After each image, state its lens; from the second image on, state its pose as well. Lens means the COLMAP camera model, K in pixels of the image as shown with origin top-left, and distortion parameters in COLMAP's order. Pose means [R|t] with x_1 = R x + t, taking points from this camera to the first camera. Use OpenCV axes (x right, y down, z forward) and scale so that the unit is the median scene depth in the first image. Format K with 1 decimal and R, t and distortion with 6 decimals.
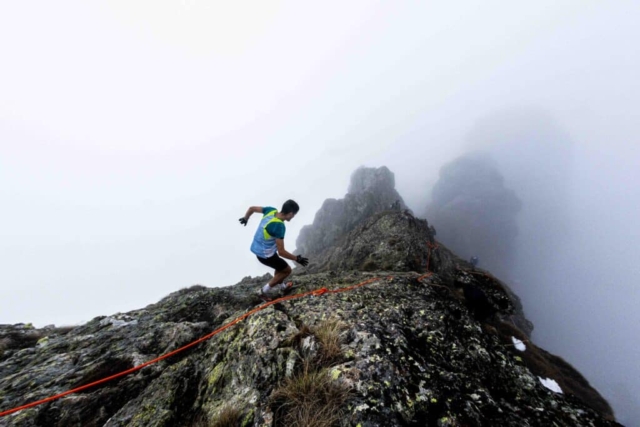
lens RADIAL K [[210.2, 0, 320.4], [0, 210.2, 219.6], [0, 0, 1]] dist [-0.002517, 0.000080]
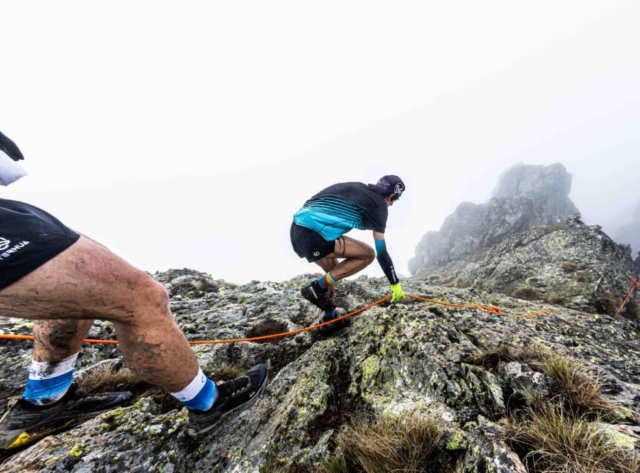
lens RADIAL K [[233.5, 0, 356.1], [0, 233.5, 242.8], [0, 0, 1]] dist [-0.001827, -0.000427]
pose [[0.925624, 0.152582, -0.346323, -0.203352], [-0.121389, 0.986471, 0.110176, 0.077719], [0.358449, -0.059941, 0.931623, 0.050648]]
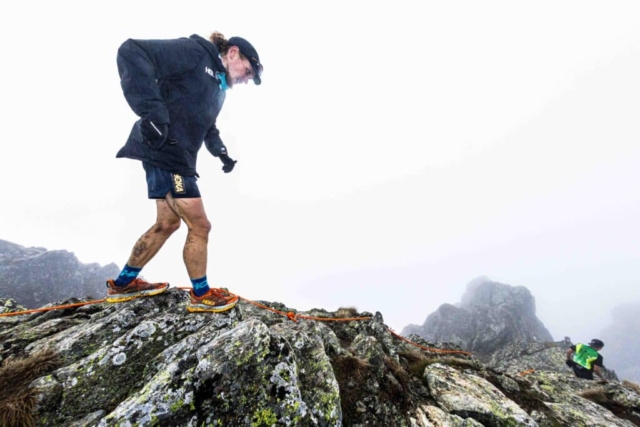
lens RADIAL K [[210.2, 0, 321.3], [0, 210.2, 220.5], [0, 0, 1]] dist [-0.002517, 0.000080]
pose [[0.890140, 0.149185, -0.430574, -1.492840], [-0.301945, 0.900784, -0.312118, 0.375440], [0.341291, 0.407839, 0.846870, -2.023054]]
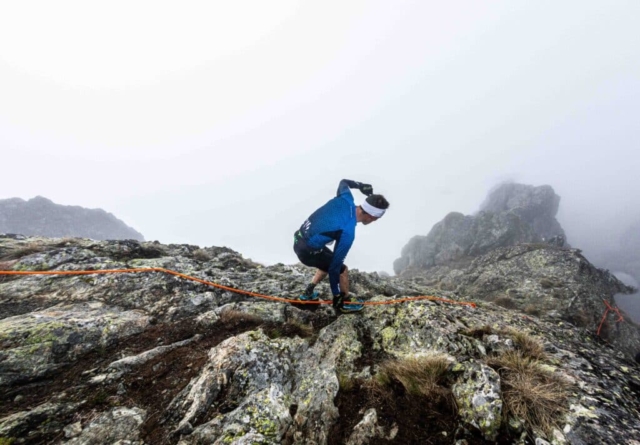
lens RADIAL K [[219.9, 0, 335.8], [0, 219.9, 229.6], [0, 0, 1]] dist [-0.000105, -0.000052]
pose [[0.888393, 0.239711, -0.391532, -0.288124], [-0.225161, 0.970743, 0.083433, 0.056729], [0.400077, 0.014036, 0.916374, -0.262240]]
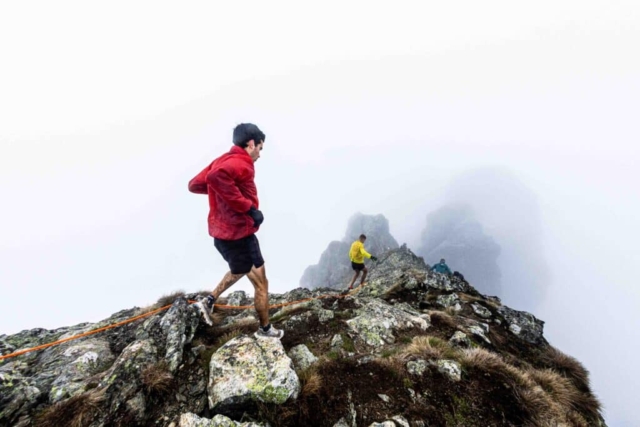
lens RADIAL K [[210.2, 0, 320.5], [0, 210.2, 221.5], [0, 0, 1]] dist [-0.002517, 0.000080]
pose [[0.998964, 0.018396, 0.041616, -1.051682], [-0.010034, 0.981173, -0.192871, 0.214507], [-0.044381, 0.192254, 0.980341, -1.681314]]
